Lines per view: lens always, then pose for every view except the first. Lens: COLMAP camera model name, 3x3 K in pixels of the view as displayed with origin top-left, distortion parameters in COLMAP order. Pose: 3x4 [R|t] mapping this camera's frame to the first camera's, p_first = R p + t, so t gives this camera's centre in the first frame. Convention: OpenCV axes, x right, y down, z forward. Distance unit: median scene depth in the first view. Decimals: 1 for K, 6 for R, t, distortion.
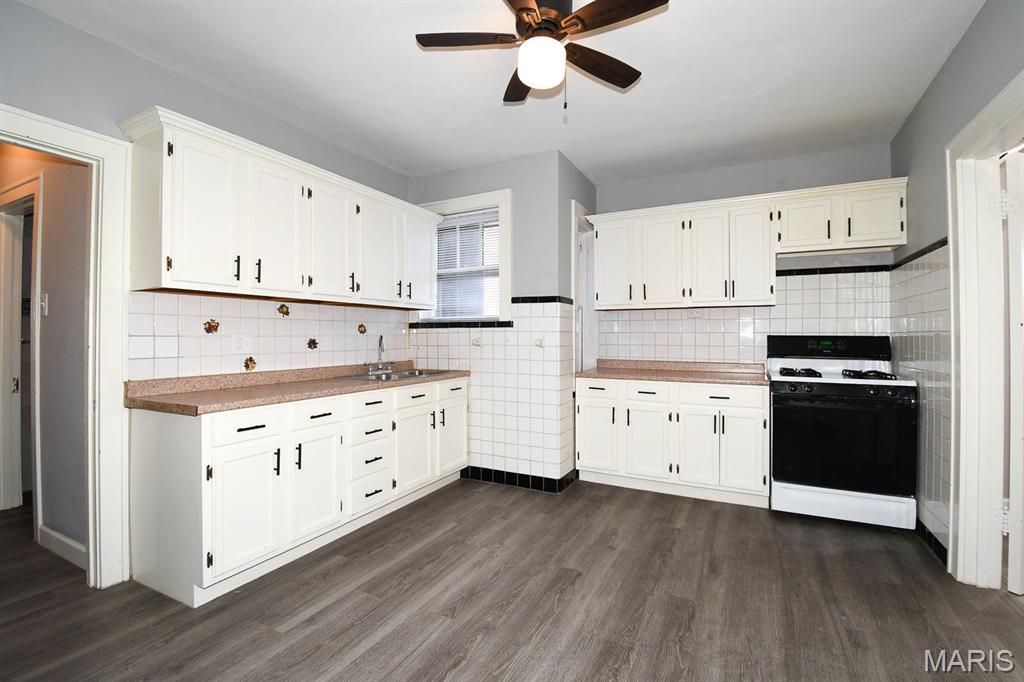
lens RADIAL K [[461.7, 0, 511.4], [0, 461.7, 334.6], [0, 0, 1]] dist [0.005684, -0.013486]
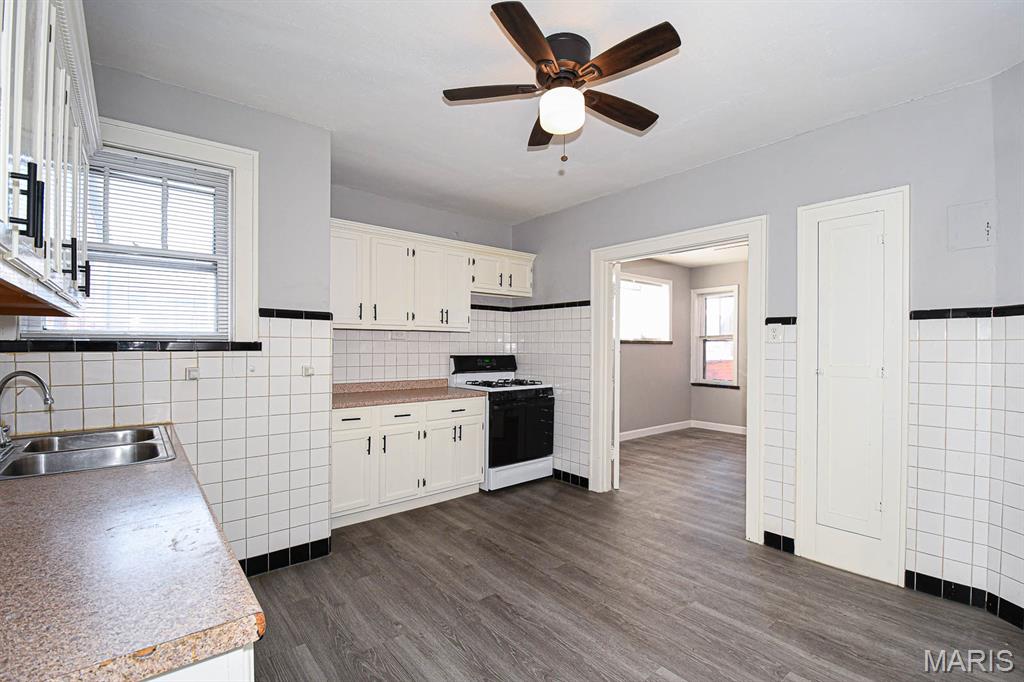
lens RADIAL K [[461.7, 0, 519.3], [0, 461.7, 345.4], [0, 0, 1]] dist [0.005684, -0.013486]
pose [[0.376562, 0.000378, 0.926391, -0.688477], [-0.006430, 0.999977, 0.002205, -0.038445], [-0.926369, -0.006787, 0.376556, 0.496276]]
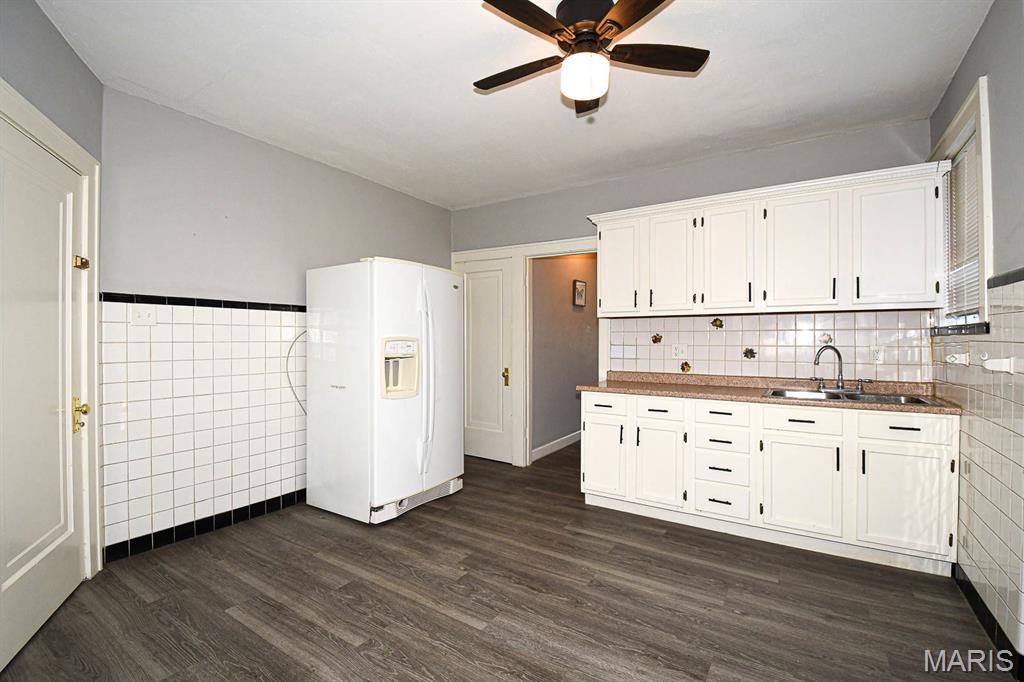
lens RADIAL K [[461.7, 0, 516.8], [0, 461.7, 340.8], [0, 0, 1]] dist [0.005684, -0.013486]
pose [[-0.087769, 0.002944, -0.996137, 0.786139], [-0.000039, 0.999996, 0.002959, -0.014002], [0.996141, 0.000299, -0.087768, 0.678543]]
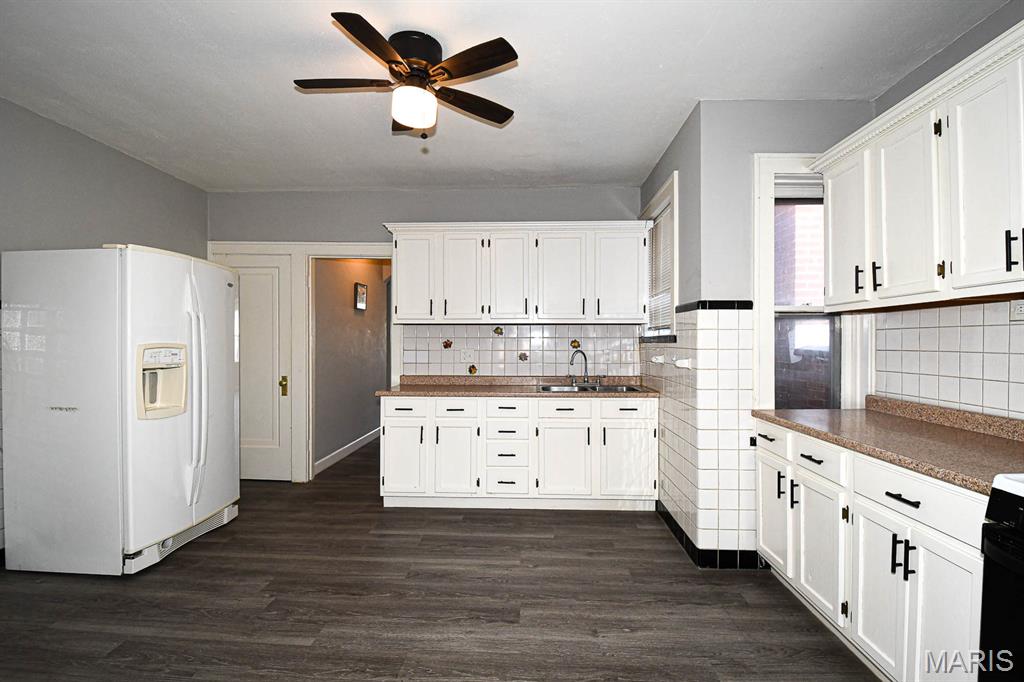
lens RADIAL K [[461.7, 0, 520.0], [0, 461.7, 346.4], [0, 0, 1]] dist [0.005684, -0.013486]
pose [[0.420854, 0.009317, -0.907080, 0.845516], [-0.000610, 0.999950, 0.009988, -0.025146], [0.907128, -0.003650, 0.420839, 0.553112]]
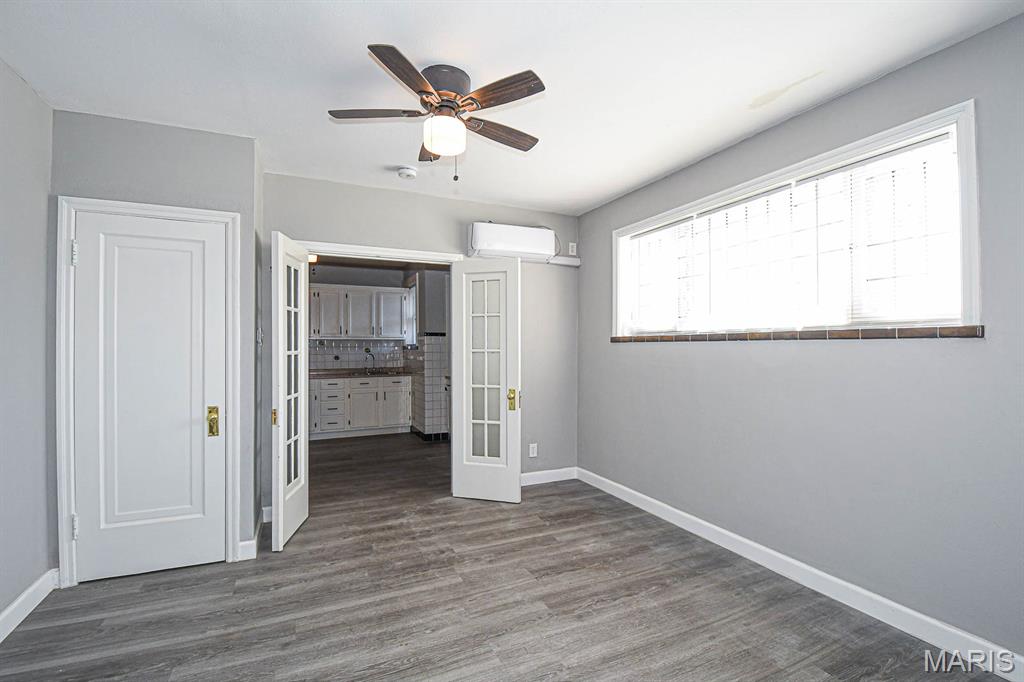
lens RADIAL K [[461.7, 0, 516.1], [0, 461.7, 344.7], [0, 0, 1]] dist [0.005684, -0.013486]
pose [[0.792280, -0.006999, -0.610118, 1.920765], [0.004191, 0.999973, -0.006029, -0.031373], [0.610144, 0.002220, 0.792288, -0.277083]]
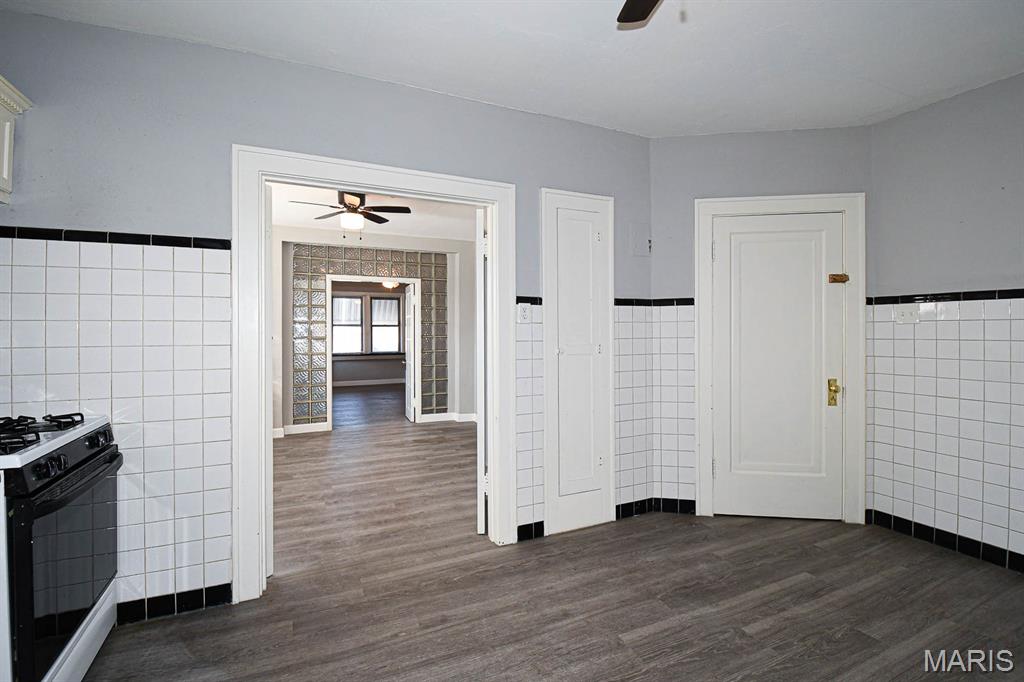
lens RADIAL K [[461.7, 0, 512.6], [0, 461.7, 332.0], [0, 0, 1]] dist [0.005684, -0.013486]
pose [[-0.790932, 0.000946, 0.611903, -0.054584], [0.001639, 0.999998, 0.000573, -0.027205], [-0.611901, 0.001457, -0.790933, 1.189550]]
